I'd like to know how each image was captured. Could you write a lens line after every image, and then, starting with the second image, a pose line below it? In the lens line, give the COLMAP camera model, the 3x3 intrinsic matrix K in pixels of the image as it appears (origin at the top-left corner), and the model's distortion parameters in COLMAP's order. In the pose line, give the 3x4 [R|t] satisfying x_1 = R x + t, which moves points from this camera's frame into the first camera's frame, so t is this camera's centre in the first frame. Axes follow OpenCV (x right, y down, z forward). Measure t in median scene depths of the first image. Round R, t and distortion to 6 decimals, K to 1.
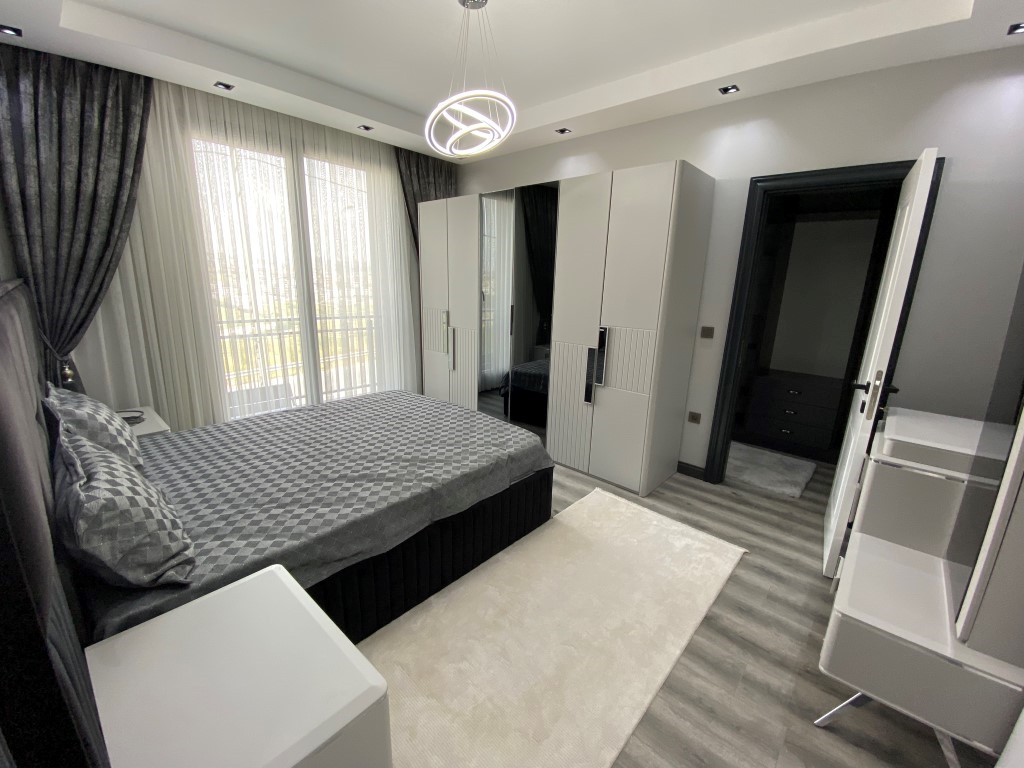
lens RADIAL K [[423.4, 0, 510.4], [0, 423.4, 385.4], [0, 0, 1]] dist [-0.015358, -0.000326]
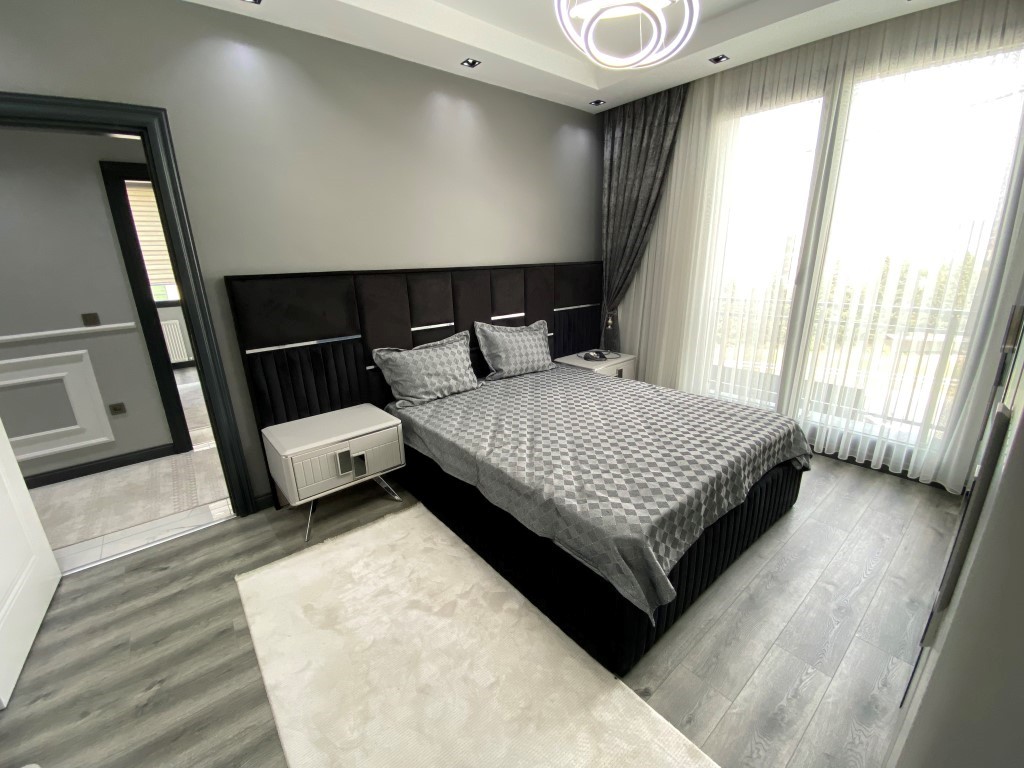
lens RADIAL K [[423.4, 0, 509.0], [0, 423.4, 390.2], [0, 0, 1]] dist [-0.015358, -0.000326]
pose [[-0.192038, 0.257689, -0.946952, 0.573183], [-0.204253, 0.933287, 0.295392, -0.181186], [0.959897, 0.250145, -0.126593, 0.885855]]
